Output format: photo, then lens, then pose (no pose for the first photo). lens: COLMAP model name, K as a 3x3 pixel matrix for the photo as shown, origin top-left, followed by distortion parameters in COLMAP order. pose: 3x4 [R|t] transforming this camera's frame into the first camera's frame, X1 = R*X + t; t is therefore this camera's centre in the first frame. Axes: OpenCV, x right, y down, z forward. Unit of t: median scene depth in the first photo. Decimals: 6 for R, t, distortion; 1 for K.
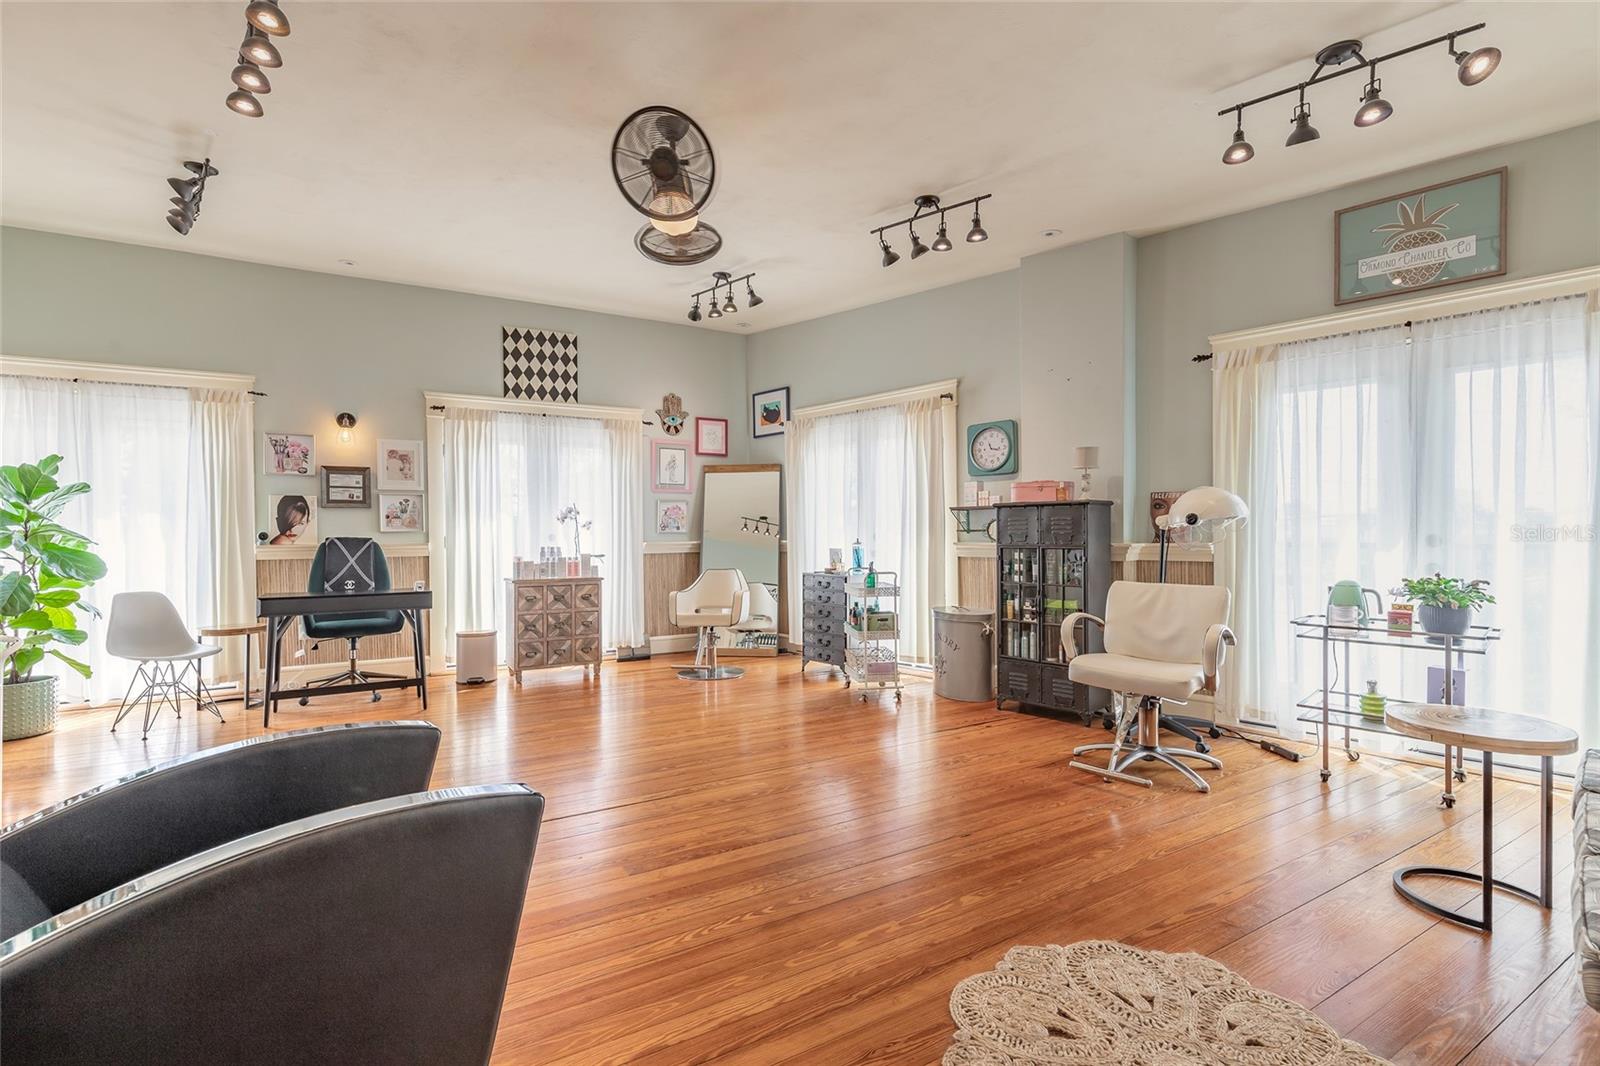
lens RADIAL K [[727.4, 0, 801.9], [0, 727.4, 531.7], [0, 0, 1]] dist [0.001855, 0.000196]
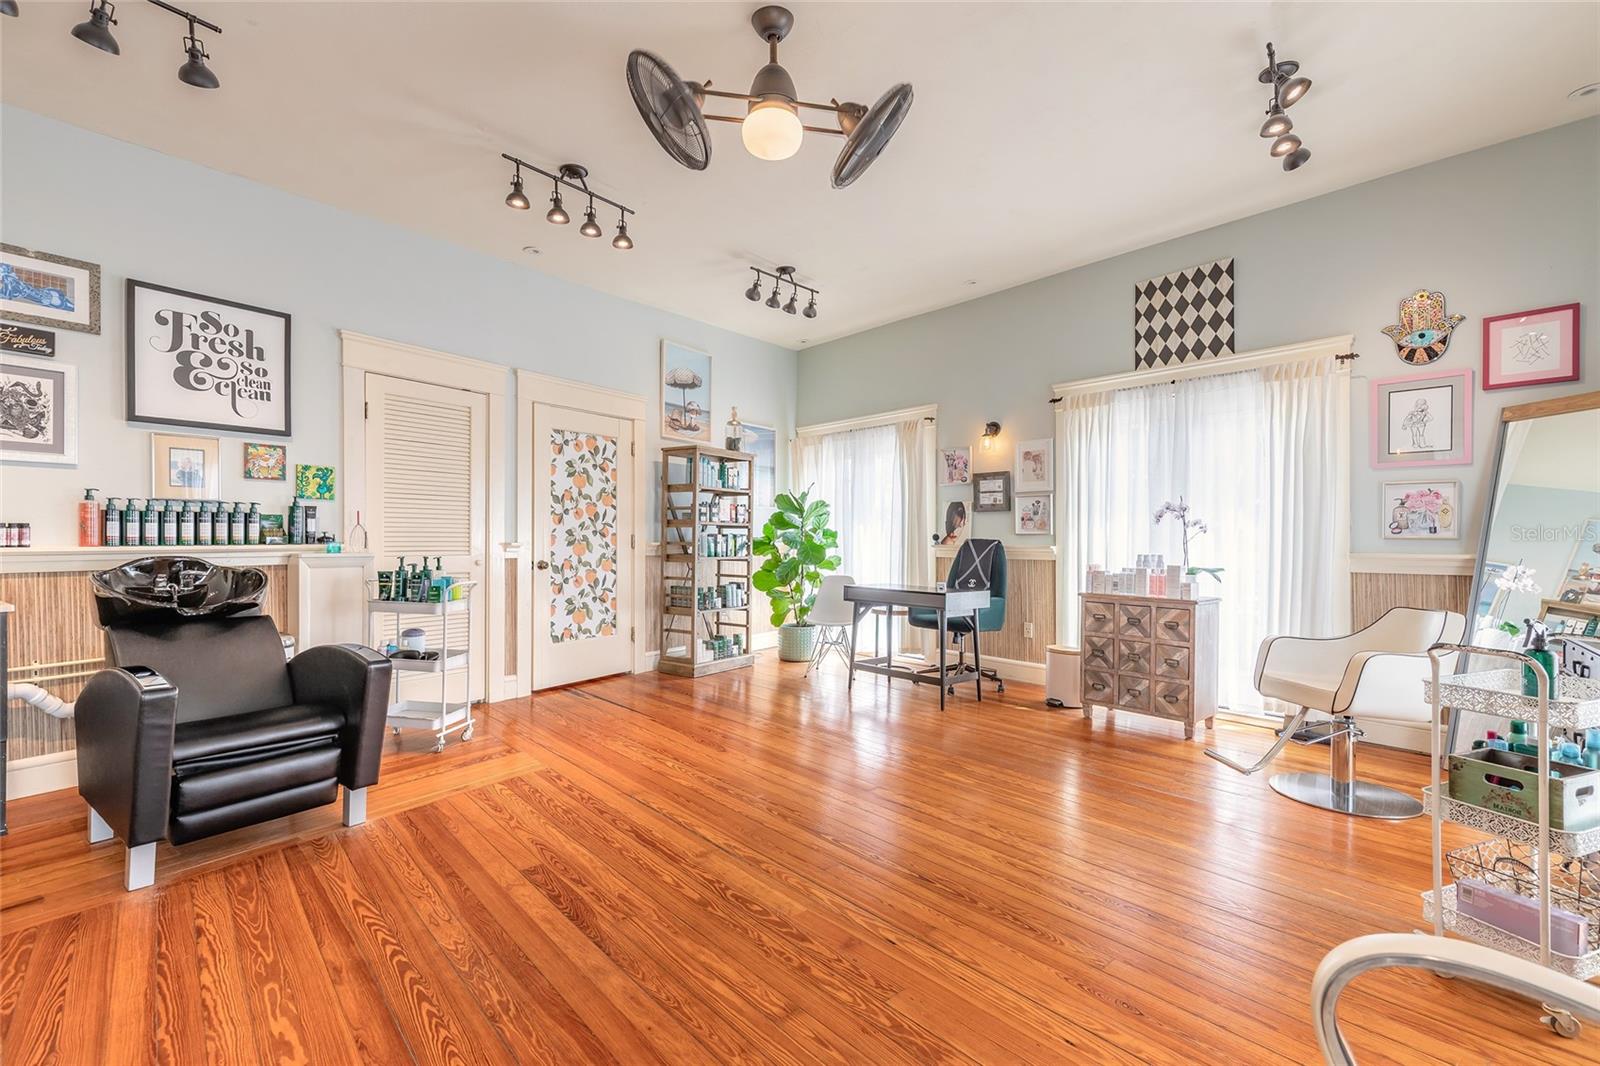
lens RADIAL K [[727.4, 0, 801.2], [0, 727.4, 536.9], [0, 0, 1]] dist [0.001855, 0.000196]
pose [[0.173837, 0.006456, -0.984753, 0.346218], [-0.007144, 0.999960, 0.005294, 0.000698], [0.984749, 0.006115, 0.173876, 0.507924]]
